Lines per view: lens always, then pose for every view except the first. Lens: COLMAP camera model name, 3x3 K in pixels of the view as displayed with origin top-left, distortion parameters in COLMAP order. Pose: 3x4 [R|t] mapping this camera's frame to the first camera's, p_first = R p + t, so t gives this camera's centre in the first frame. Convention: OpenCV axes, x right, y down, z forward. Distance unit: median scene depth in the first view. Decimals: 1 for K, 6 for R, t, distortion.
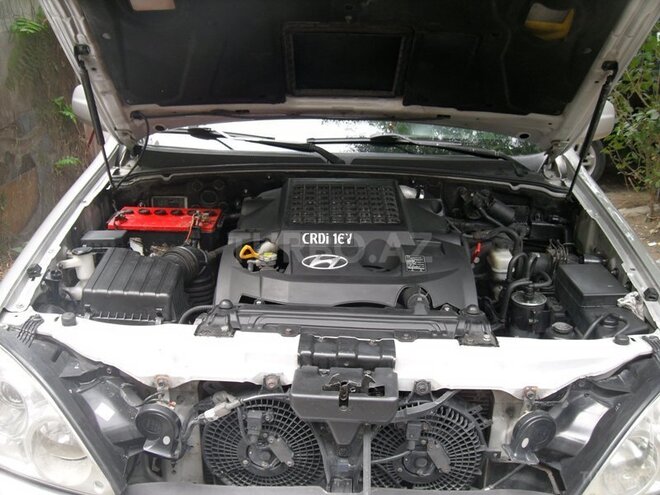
lens RADIAL K [[745.6, 0, 328.9], [0, 745.6, 246.9], [0, 0, 1]] dist [-0.125448, 0.000000]
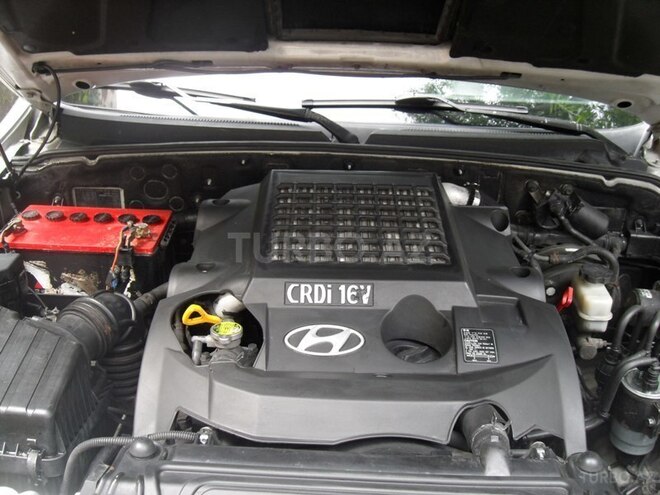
lens RADIAL K [[745.6, 0, 331.6], [0, 745.6, 248.5], [0, 0, 1]] dist [-0.125448, 0.000000]
pose [[0.999922, 0.012437, -0.001356, 0.000088], [-0.012223, 0.994290, 0.106009, -0.092426], [0.002667, -0.105985, 0.994364, 0.347275]]
